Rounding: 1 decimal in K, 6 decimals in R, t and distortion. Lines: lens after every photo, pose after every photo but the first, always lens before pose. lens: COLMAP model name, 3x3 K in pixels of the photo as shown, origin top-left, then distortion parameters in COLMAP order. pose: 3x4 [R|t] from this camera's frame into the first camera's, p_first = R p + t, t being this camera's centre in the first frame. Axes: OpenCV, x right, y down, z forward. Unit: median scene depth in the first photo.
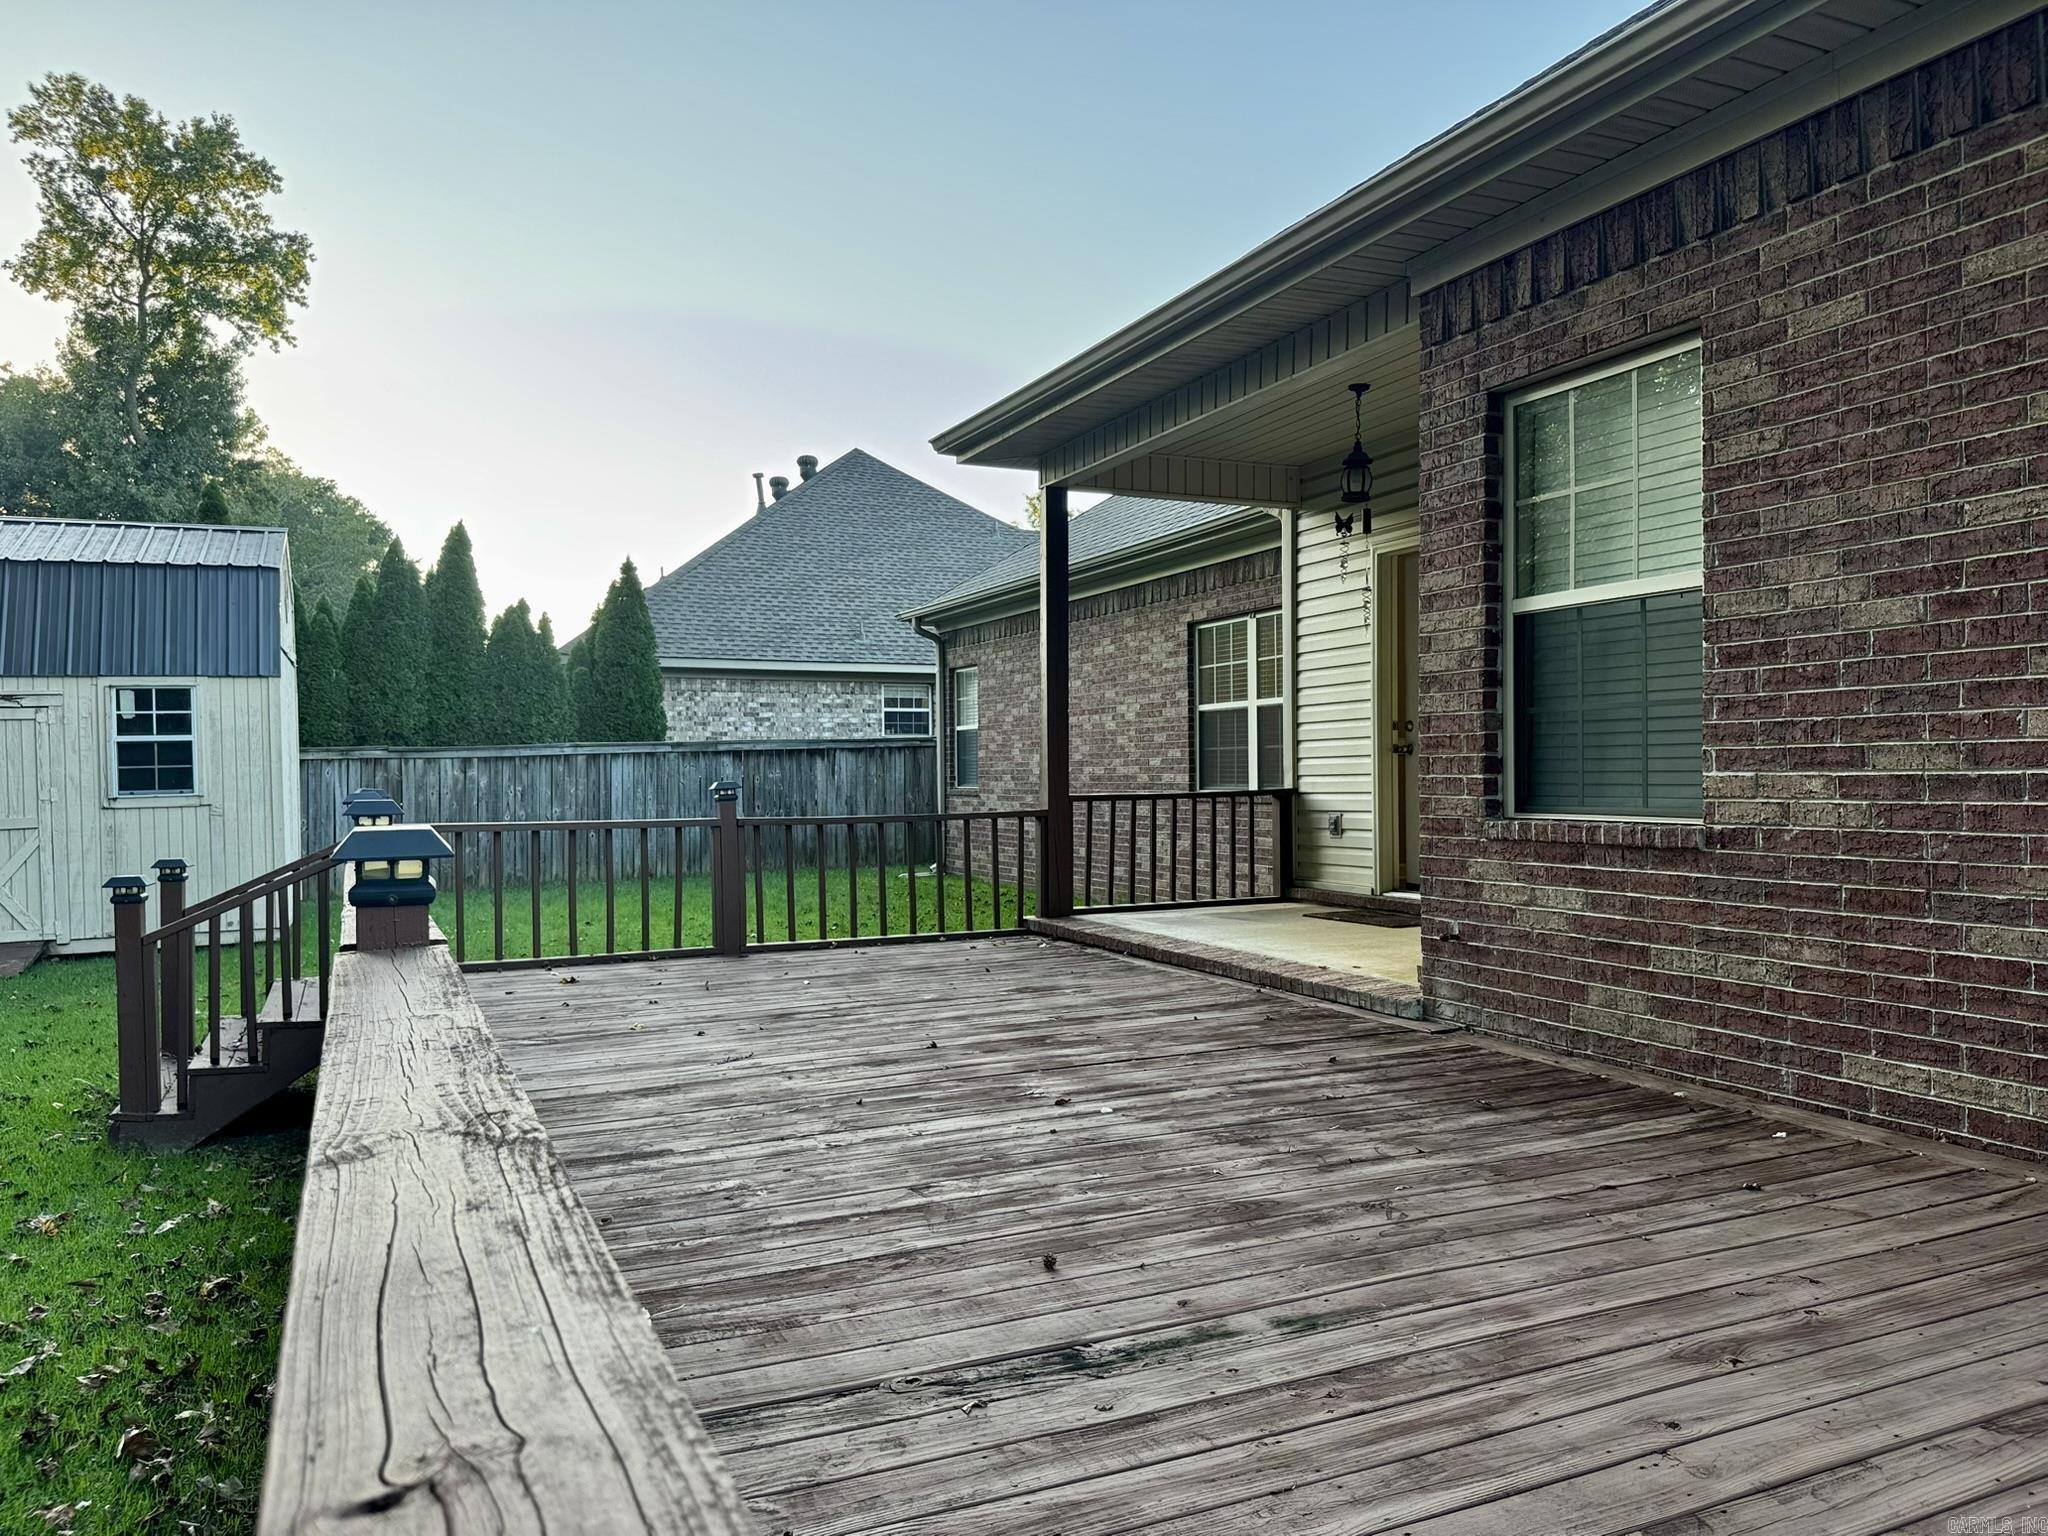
lens RADIAL K [[1448.7, 0, 1032.1], [0, 1448.7, 777.5], [0, 0, 1]] dist [-0.008924, -0.001413]
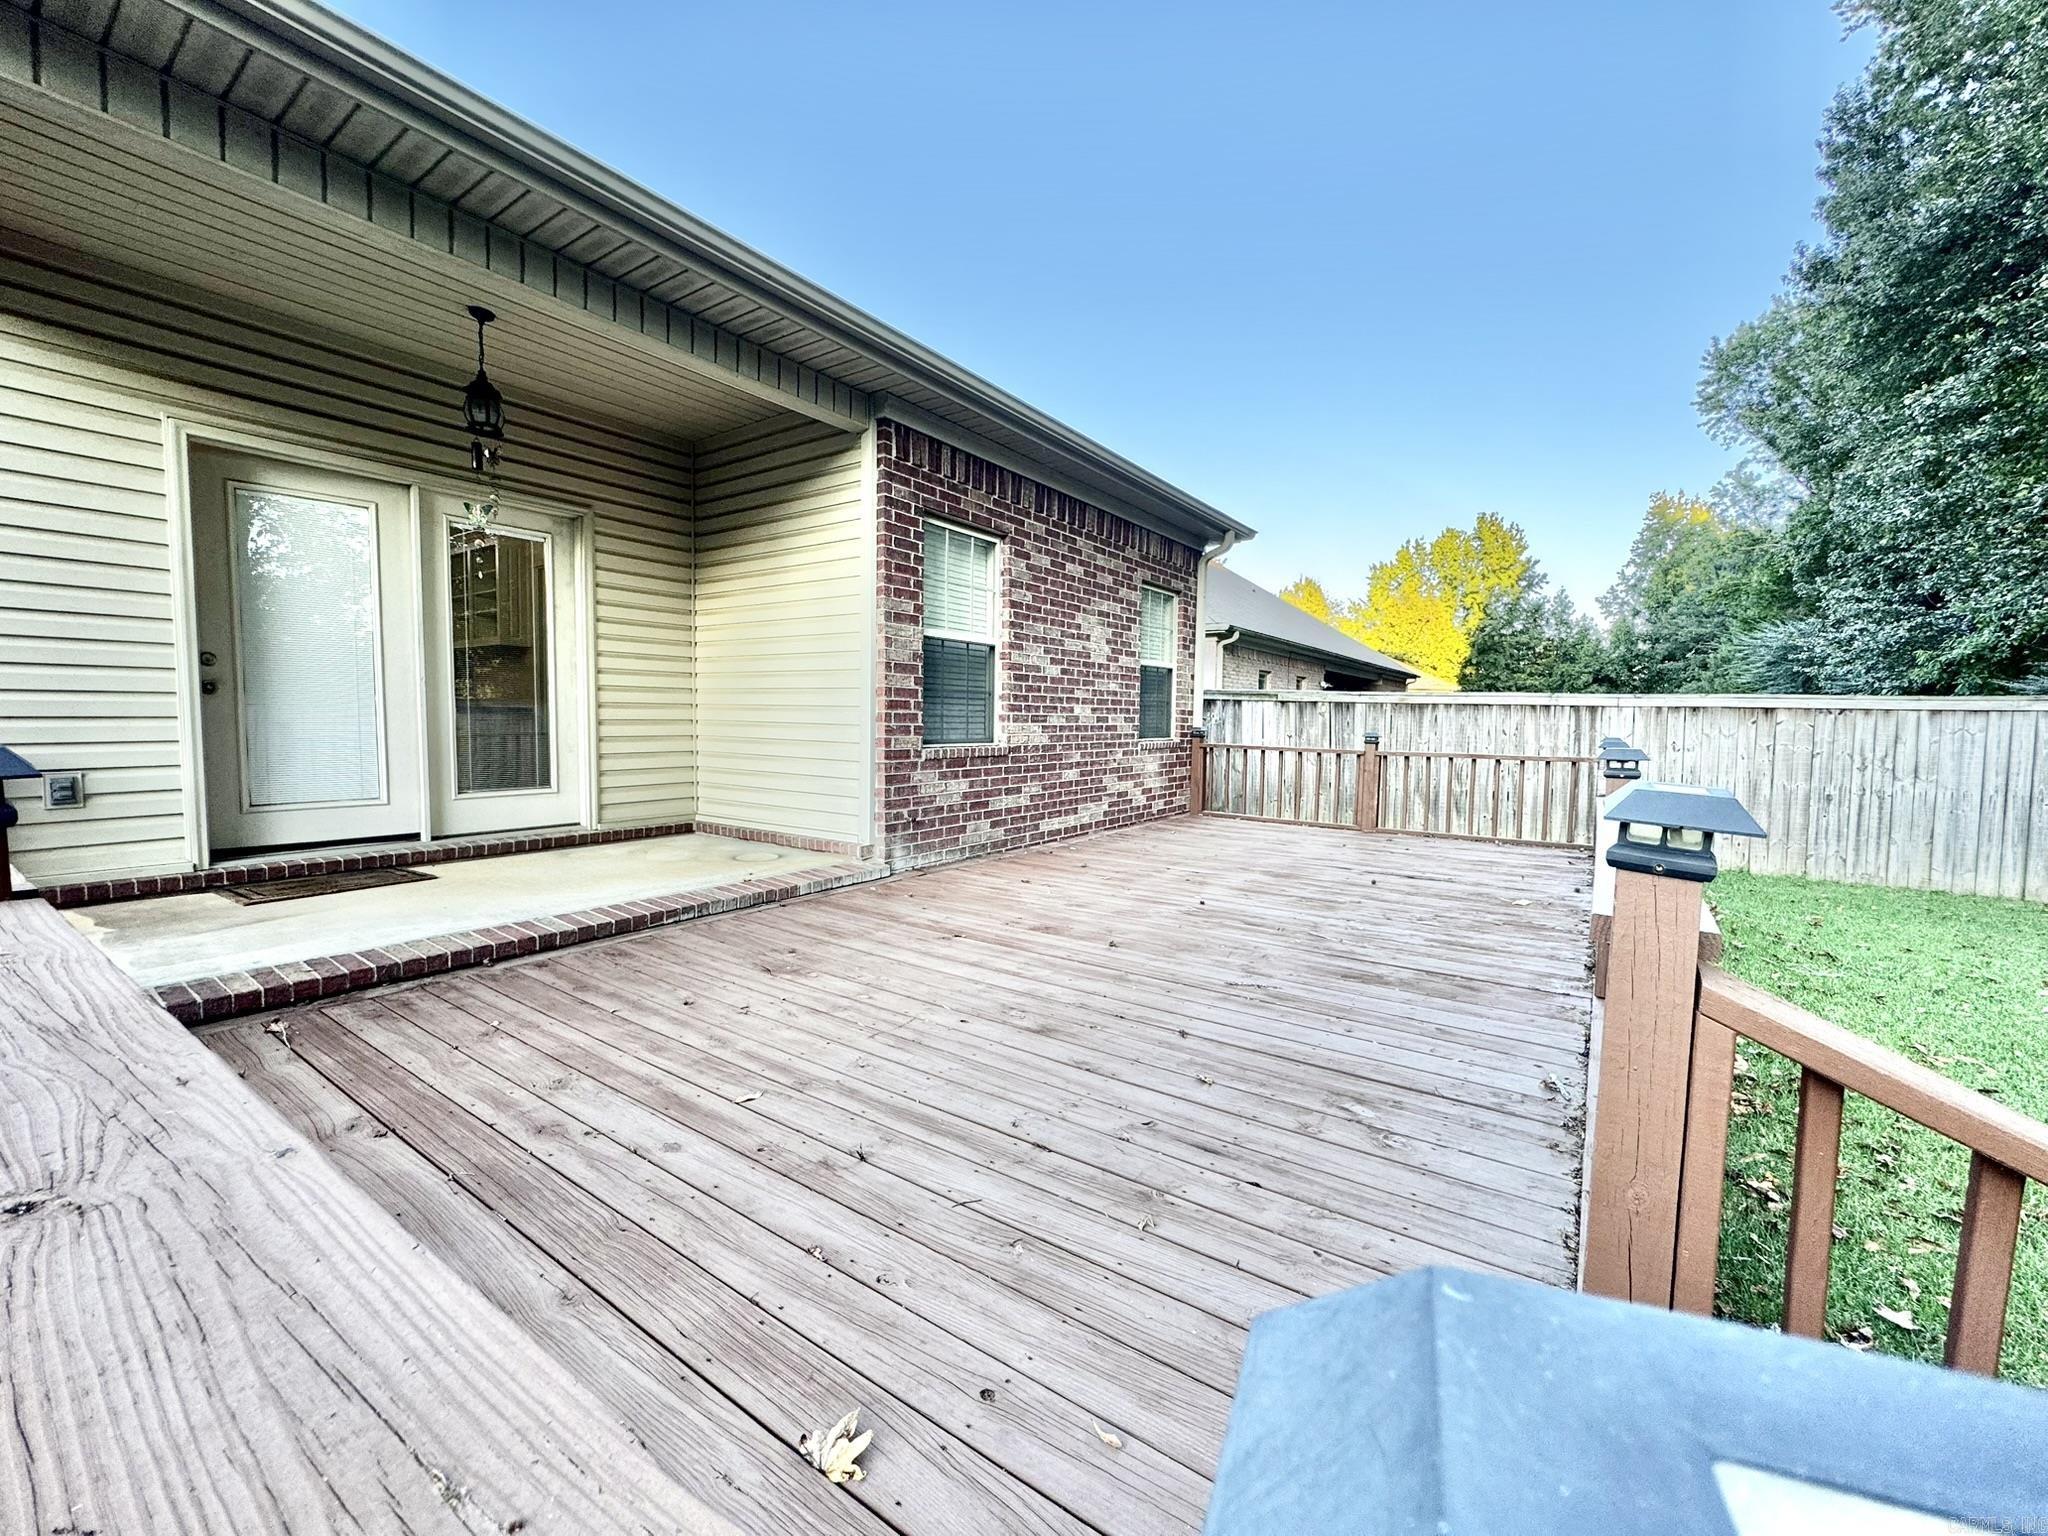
lens RADIAL K [[817.8, 0, 1026.3], [0, 817.8, 766.3], [0, 0, 1]] dist [-0.004142, 0.000713]
pose [[-0.500770, -0.048522, 0.864220, -0.250770], [-0.006712, 0.998615, 0.052178, -0.001158], [-0.865555, 0.020328, -0.500402, 0.558648]]
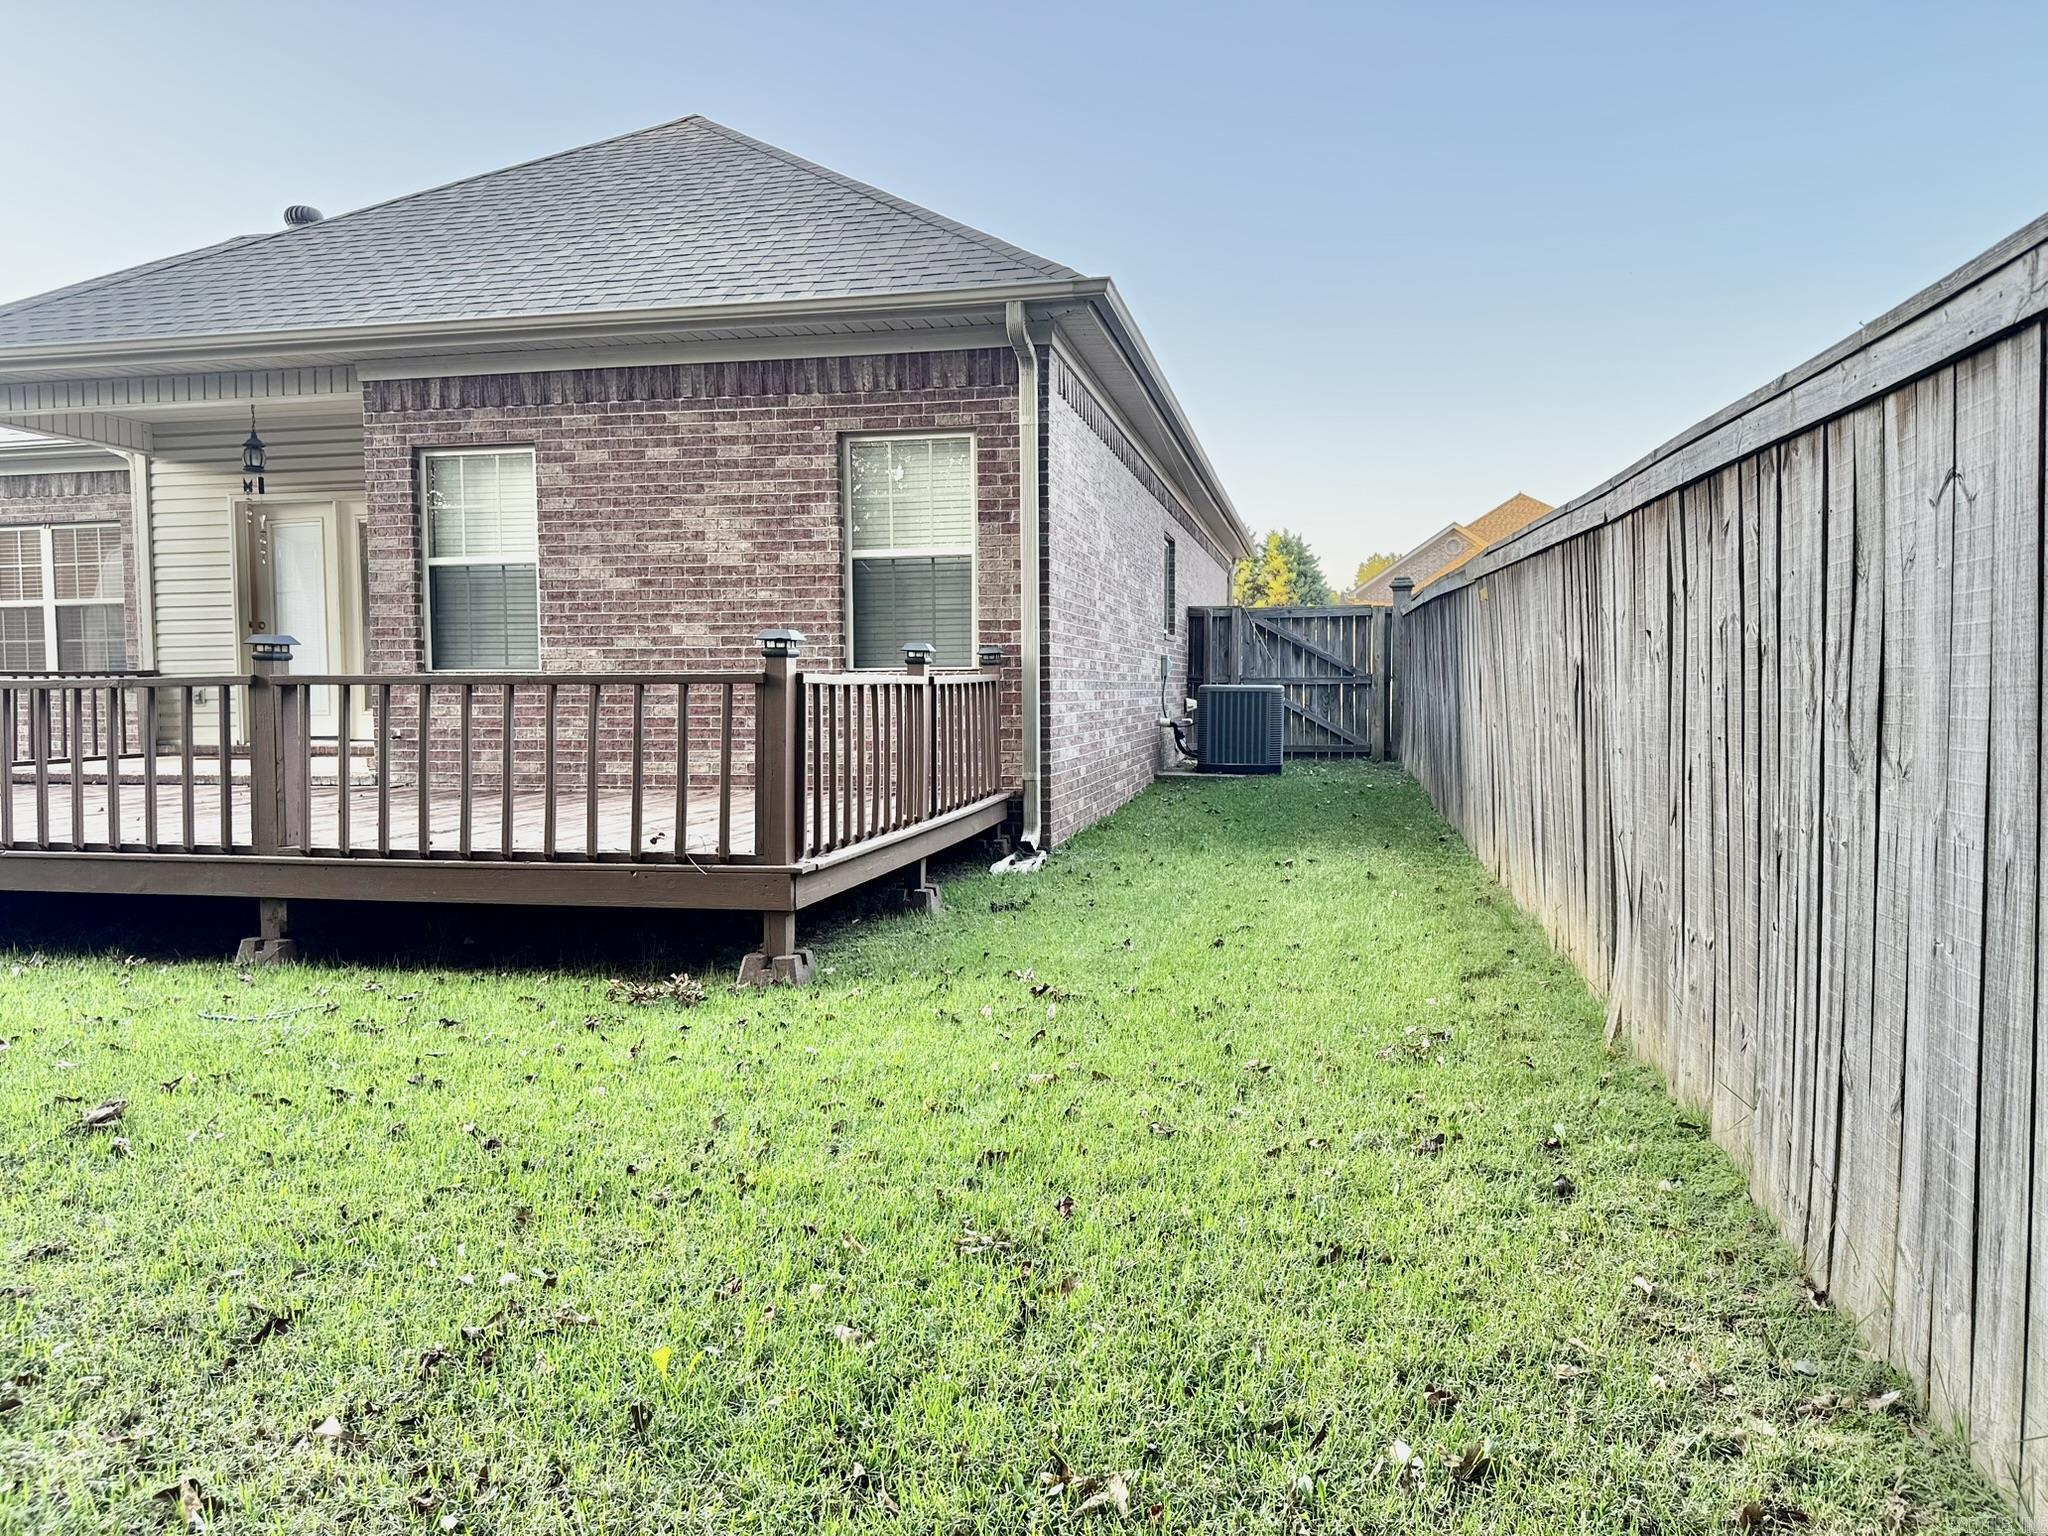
lens RADIAL K [[1436.9, 0, 1027.6], [0, 1436.9, 775.8], [0, 0, 1]] dist [0.164964, -0.301349]
pose [[0.602717, -0.043482, 0.796770, -0.298663], [0.002443, 0.998610, 0.052649, 0.025981], [-0.797951, -0.029786, 0.601985, -0.324284]]
